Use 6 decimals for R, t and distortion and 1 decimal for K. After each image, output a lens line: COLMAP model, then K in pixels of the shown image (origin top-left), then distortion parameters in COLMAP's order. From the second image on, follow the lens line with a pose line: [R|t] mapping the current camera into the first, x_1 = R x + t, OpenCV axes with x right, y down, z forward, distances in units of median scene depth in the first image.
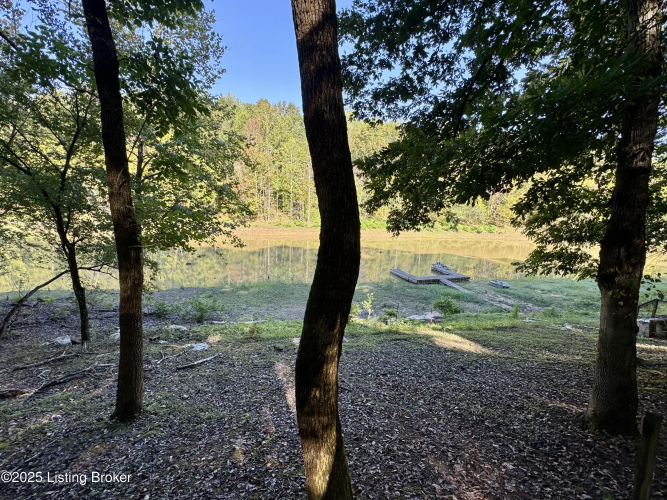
lens RADIAL K [[311.2, 0, 333.1], [0, 311.2, 249.1], [0, 0, 1]] dist [-0.004036, 0.000078]
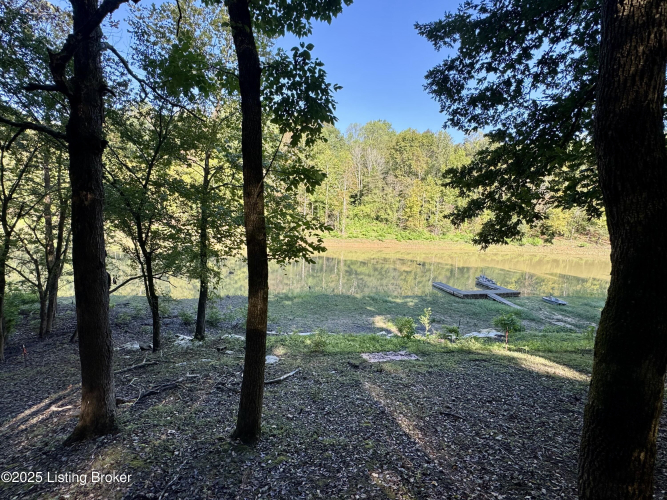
lens RADIAL K [[311.2, 0, 334.1], [0, 311.2, 250.1], [0, 0, 1]] dist [-0.004036, 0.000078]
pose [[0.996036, 0.012026, -0.088130, -0.141012], [-0.014783, 0.999419, -0.030699, -0.003961], [0.087710, 0.031880, 0.995636, 0.025167]]
